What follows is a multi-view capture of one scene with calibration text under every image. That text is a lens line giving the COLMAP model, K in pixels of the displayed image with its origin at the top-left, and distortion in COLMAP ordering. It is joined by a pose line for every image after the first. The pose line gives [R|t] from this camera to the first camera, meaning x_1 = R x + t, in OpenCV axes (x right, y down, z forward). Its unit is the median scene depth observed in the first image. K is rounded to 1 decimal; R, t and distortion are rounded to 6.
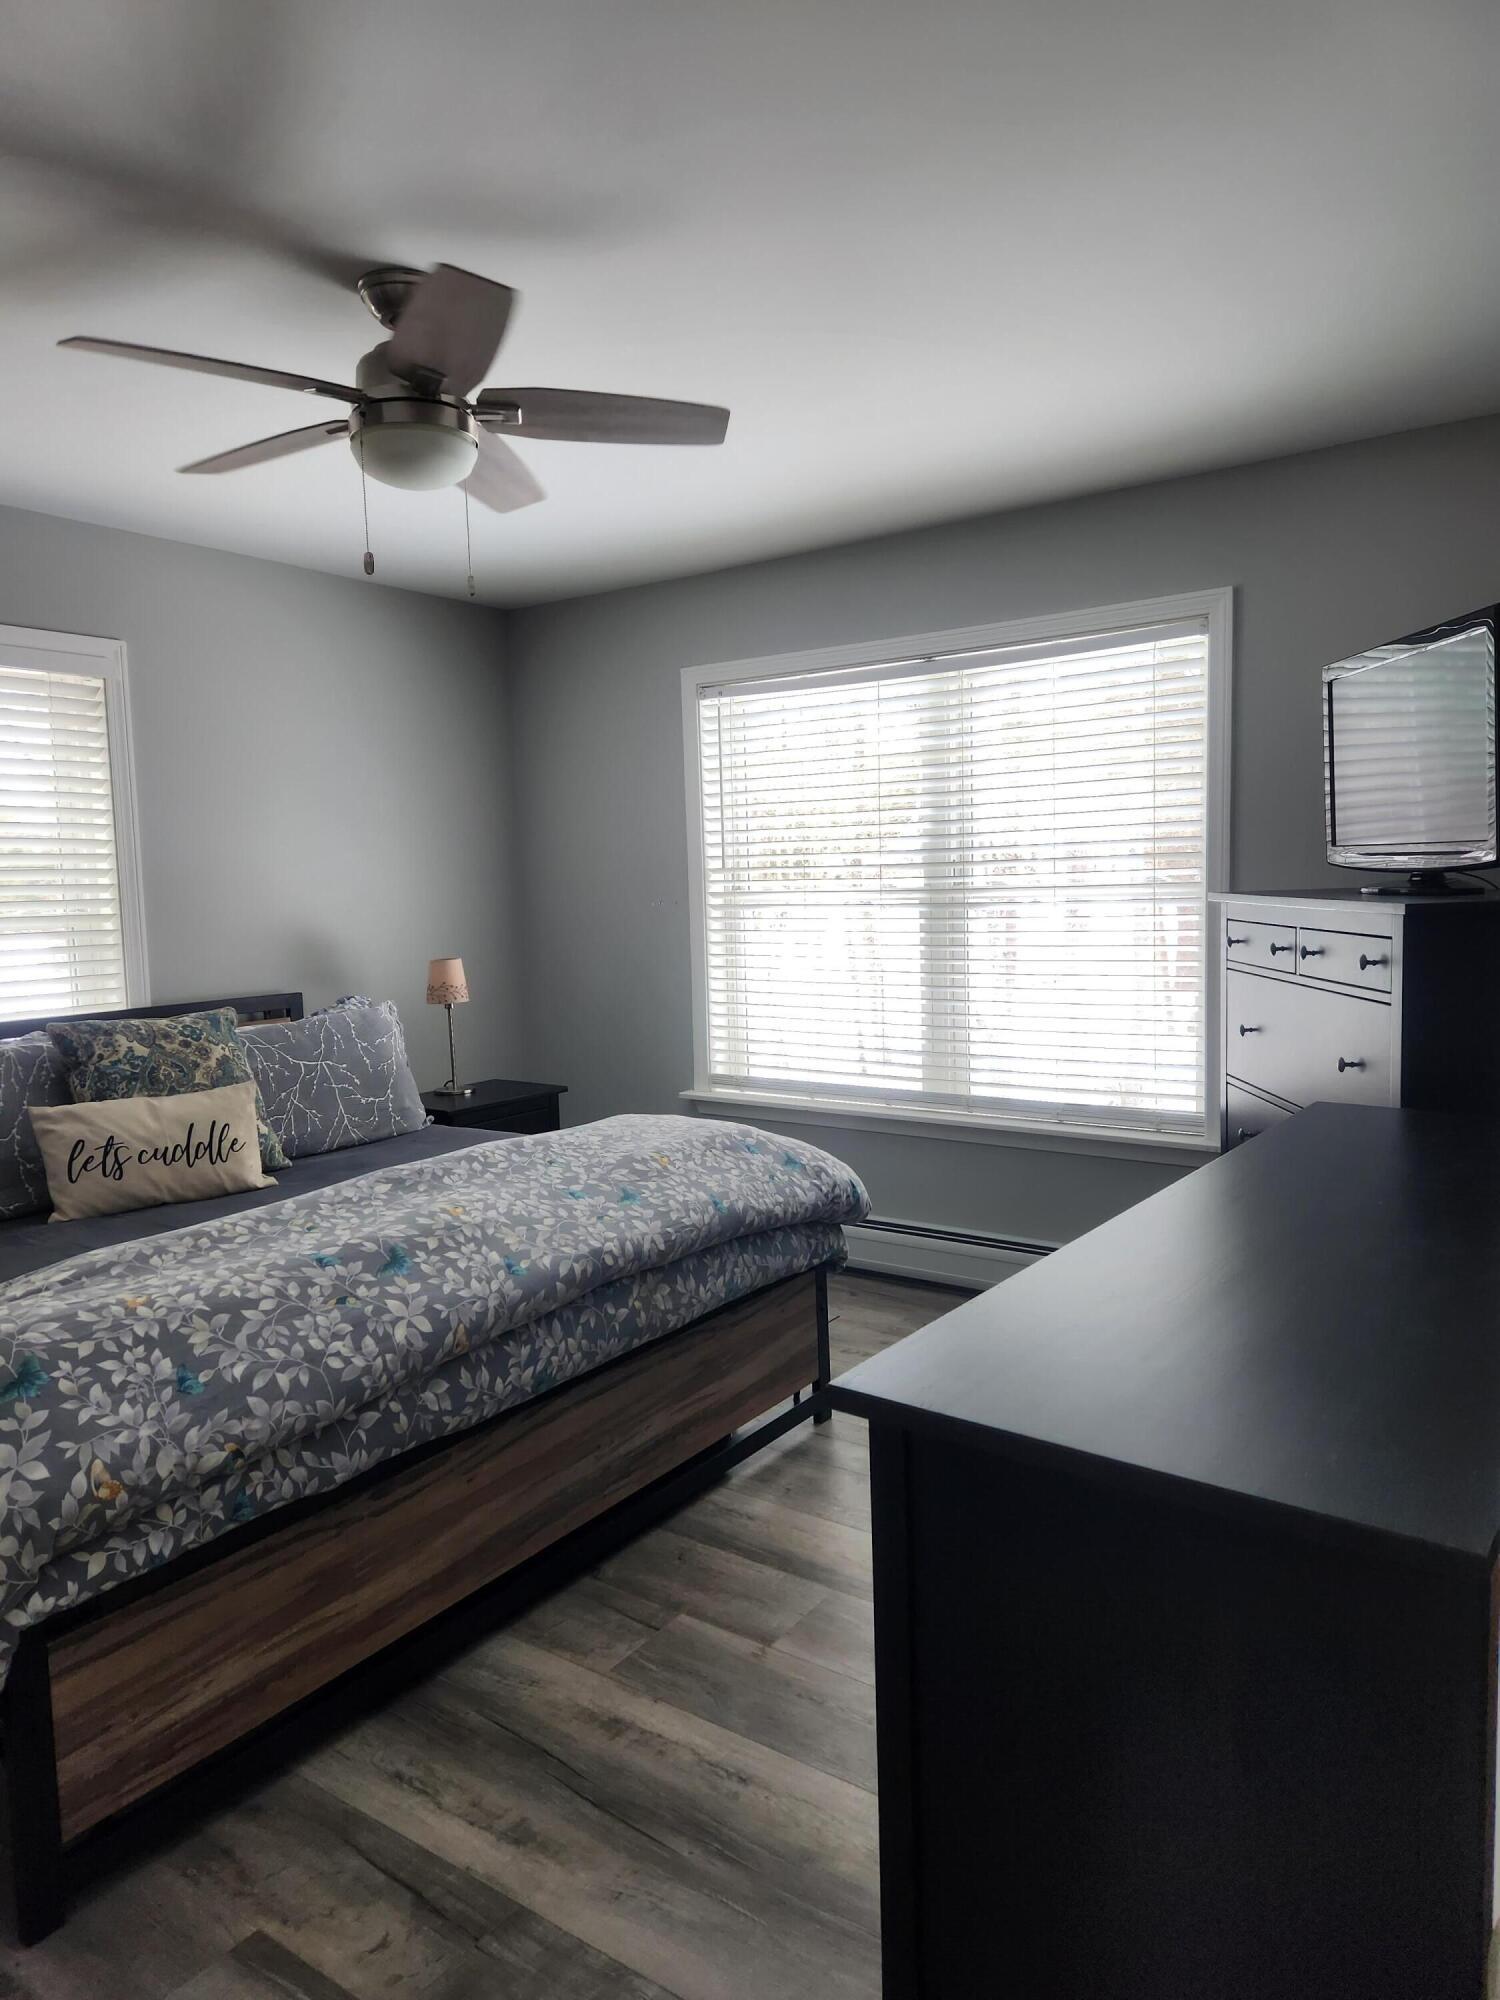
lens RADIAL K [[1326.9, 0, 741.7], [0, 1326.9, 977.2], [0, 0, 1]] dist [0.106466, -0.101345]
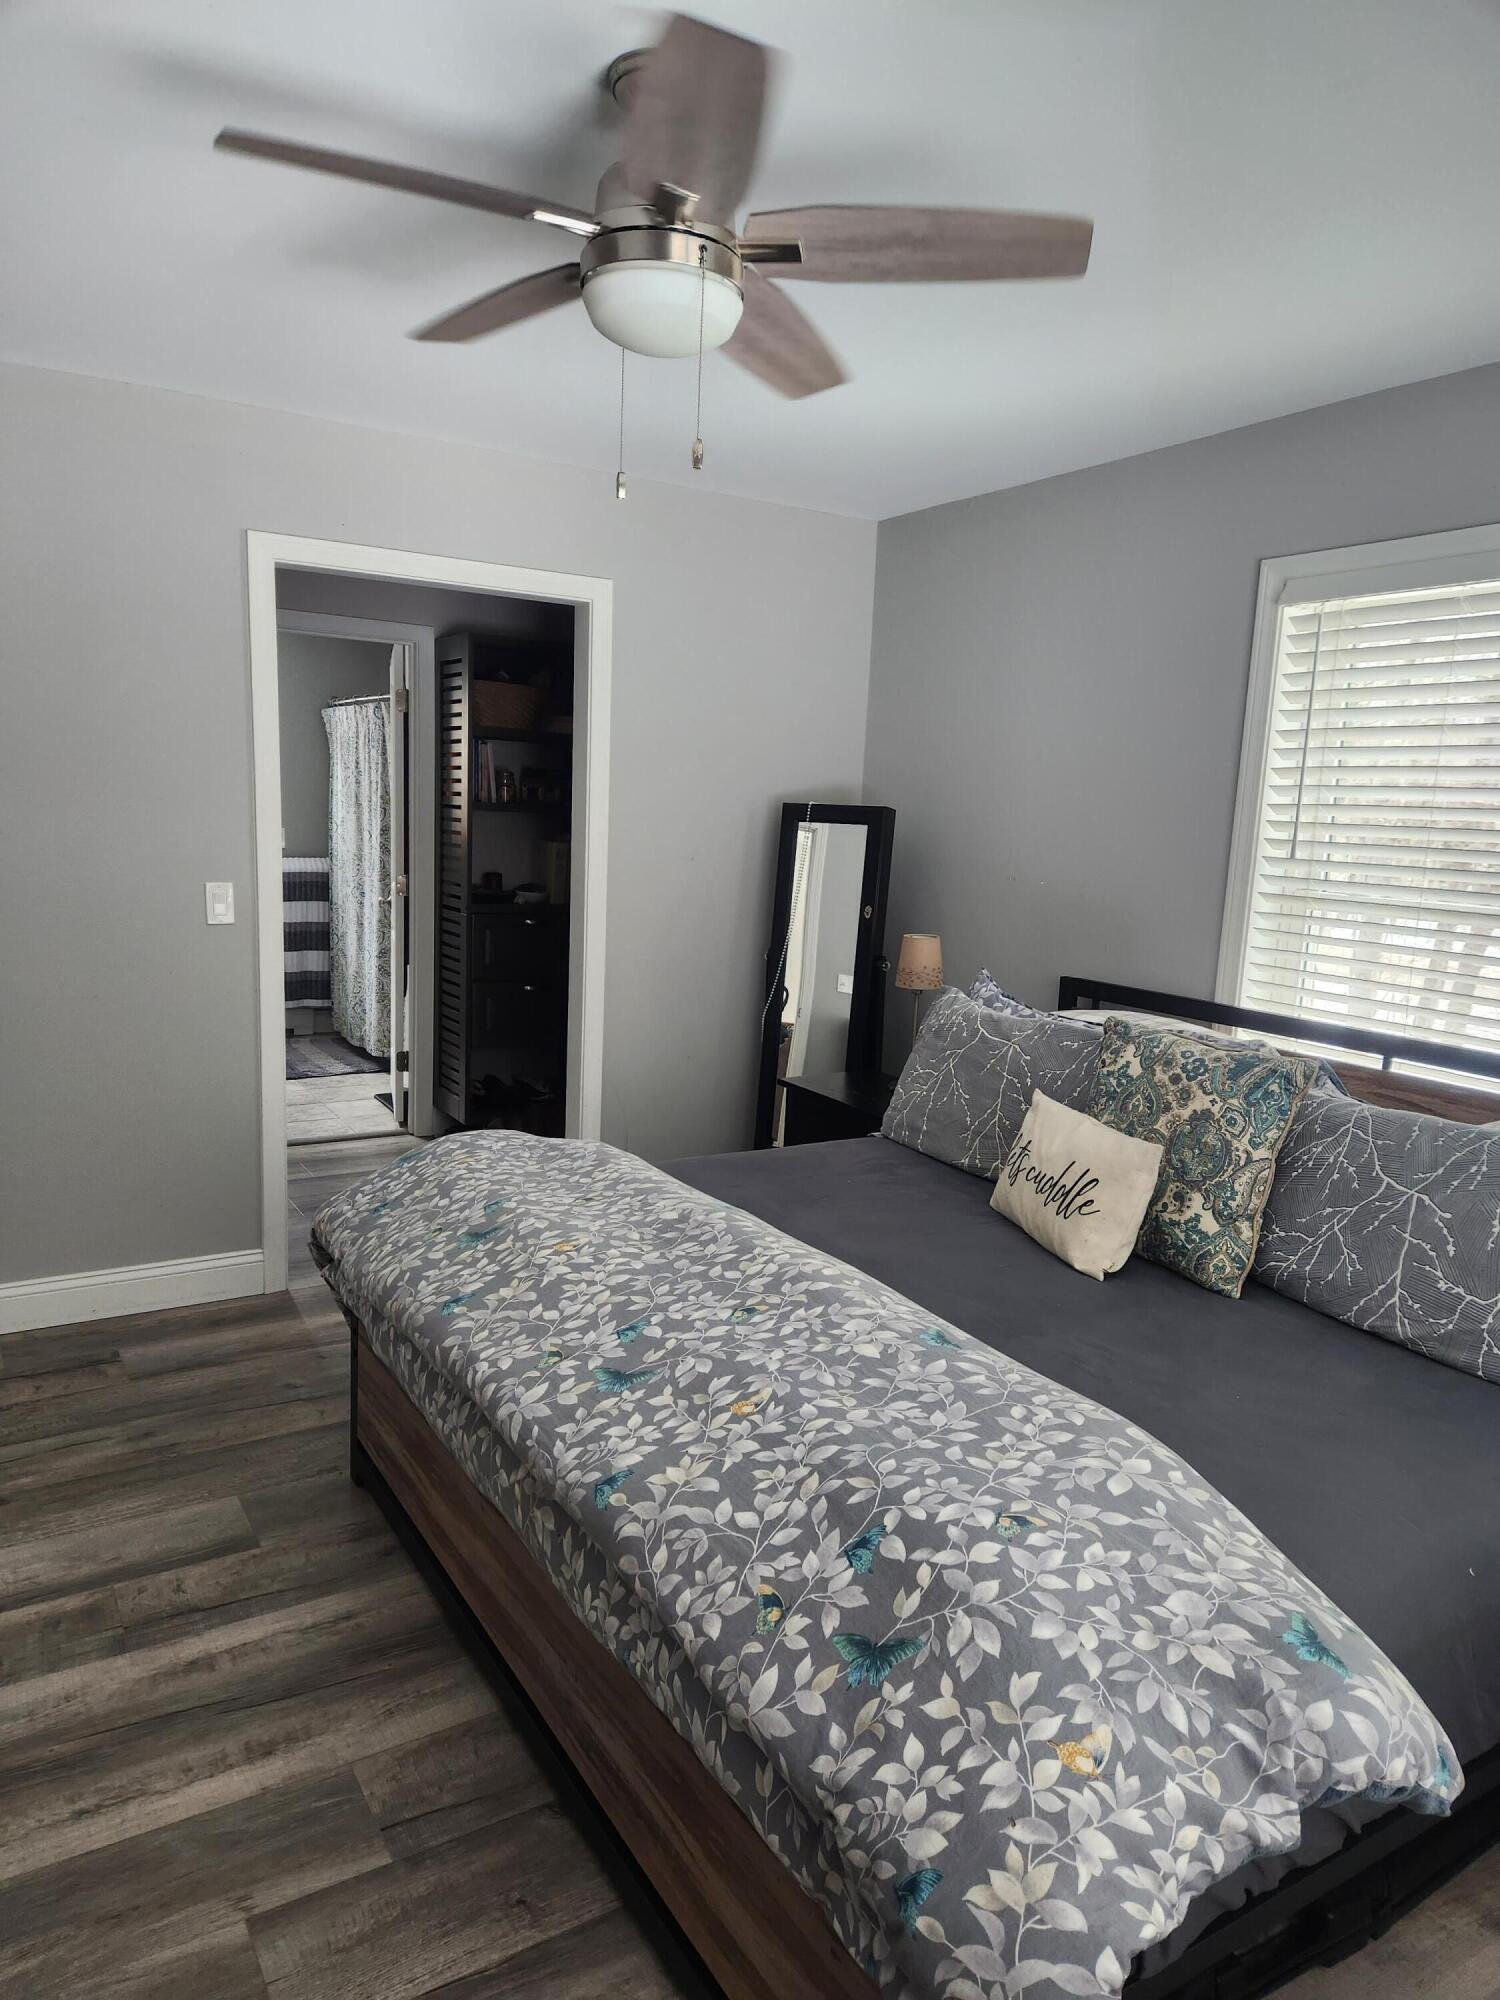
lens RADIAL K [[1326.9, 0, 741.7], [0, 1326.9, 977.2], [0, 0, 1]] dist [0.106466, -0.101345]
pose [[-0.392230, 0.128588, -0.910835, 0.493418], [-0.099365, 0.978465, 0.180924, -0.158991], [0.914485, 0.161469, -0.371006, 1.364396]]
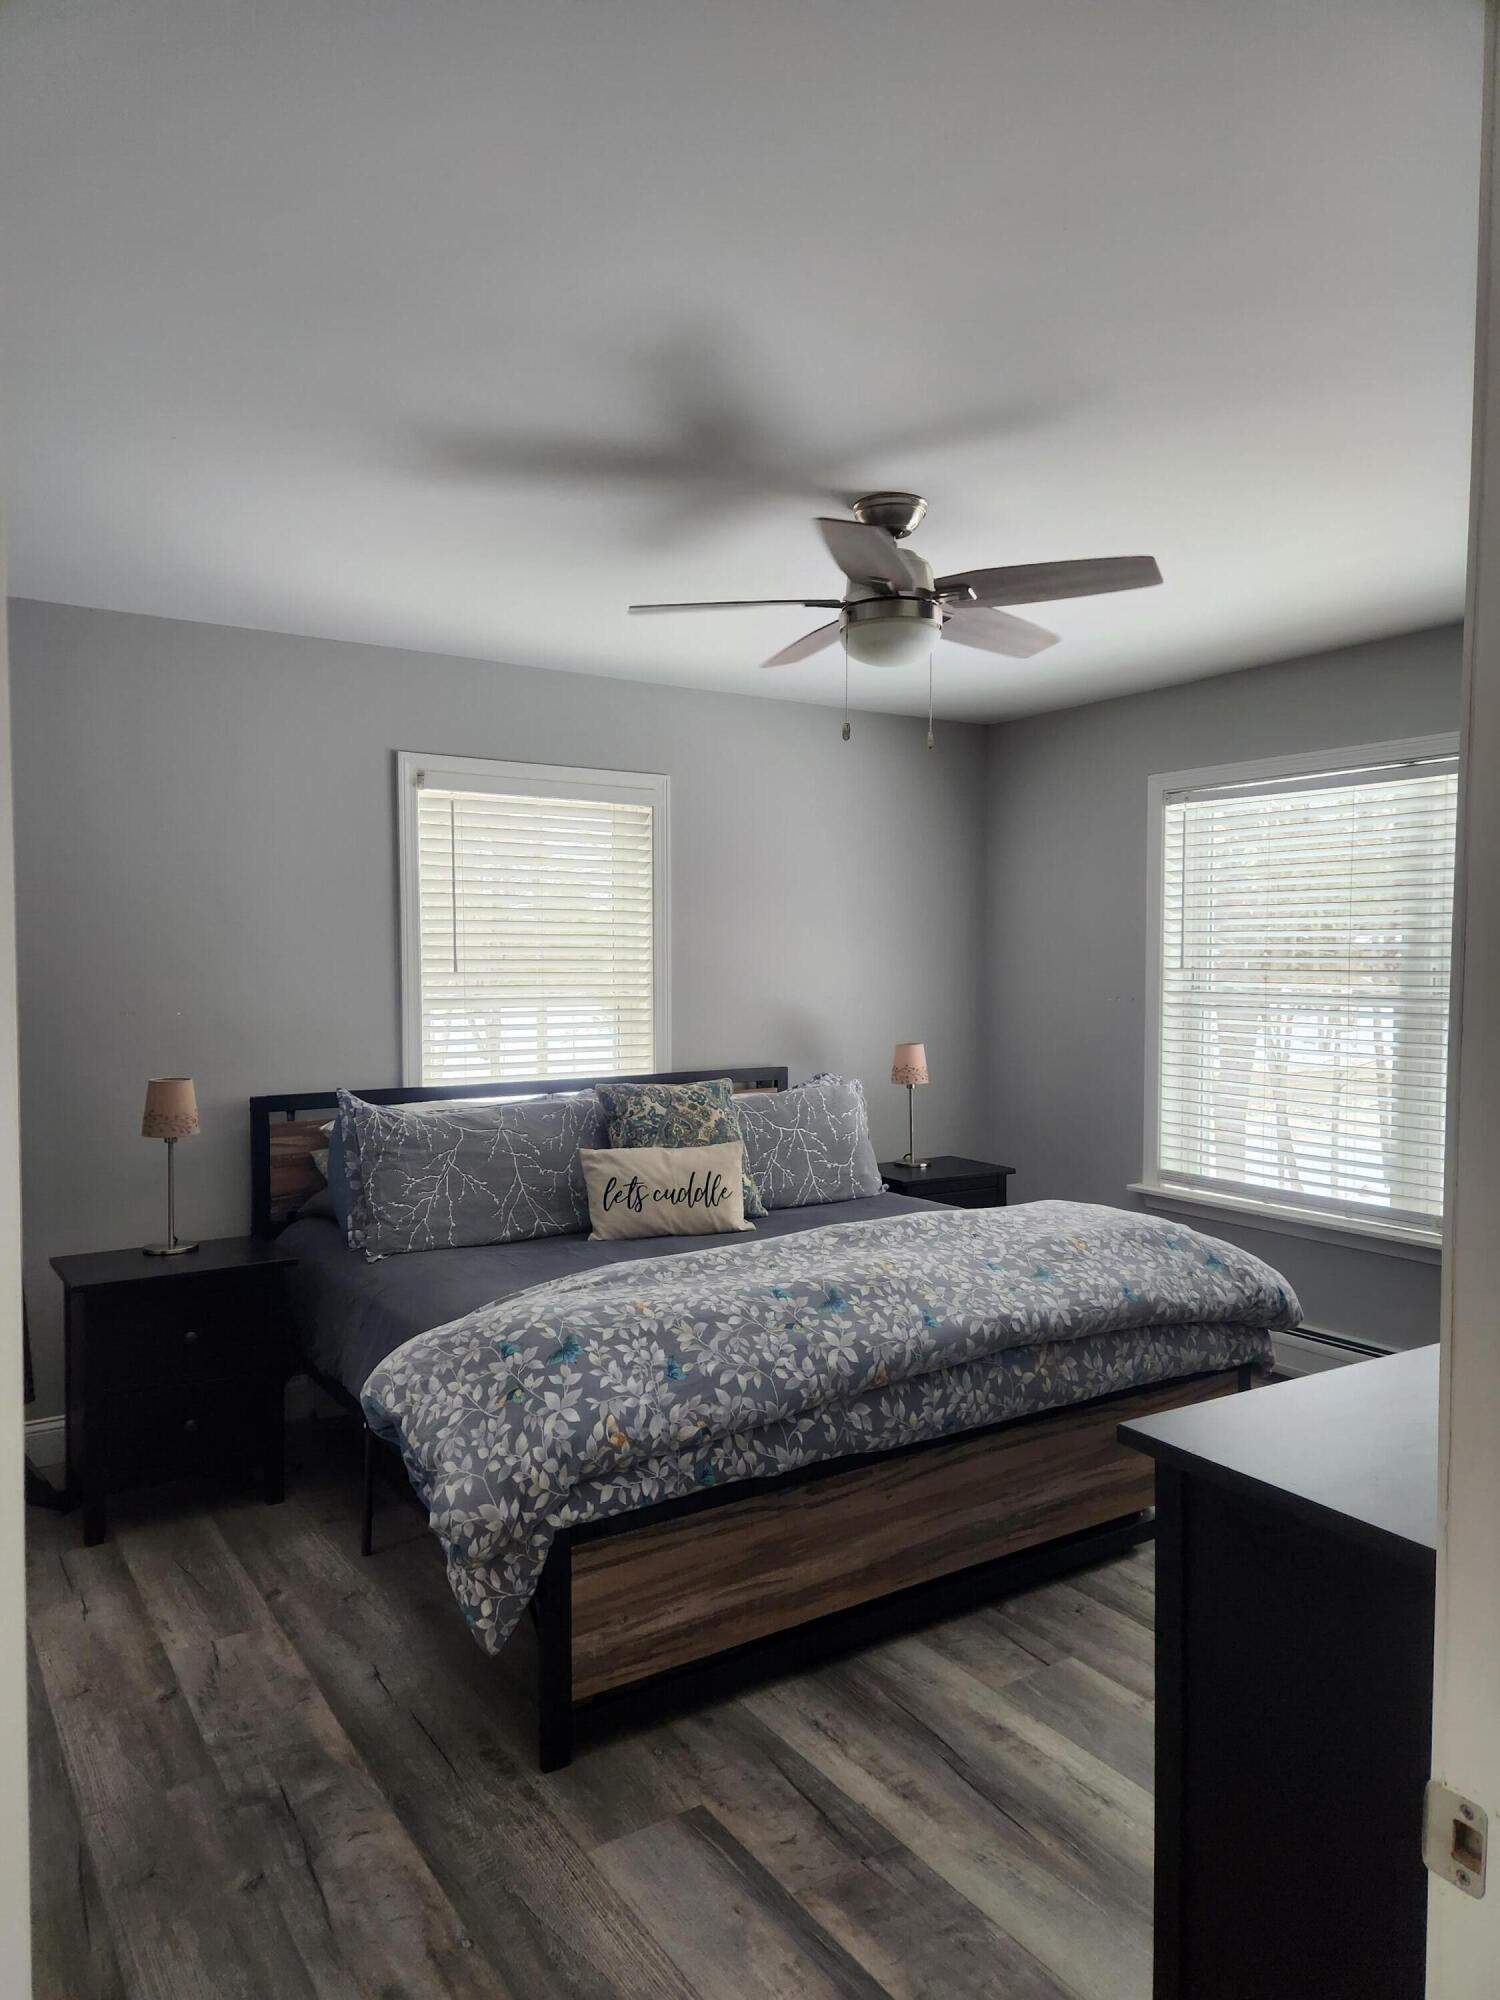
lens RADIAL K [[1326.9, 0, 741.7], [0, 1326.9, 977.2], [0, 0, 1]] dist [0.106466, -0.101345]
pose [[0.932318, 0.032223, -0.360200, 0.082920], [-0.052153, 0.997591, -0.045746, -0.020172], [0.357858, 0.061435, 0.931753, -0.163441]]
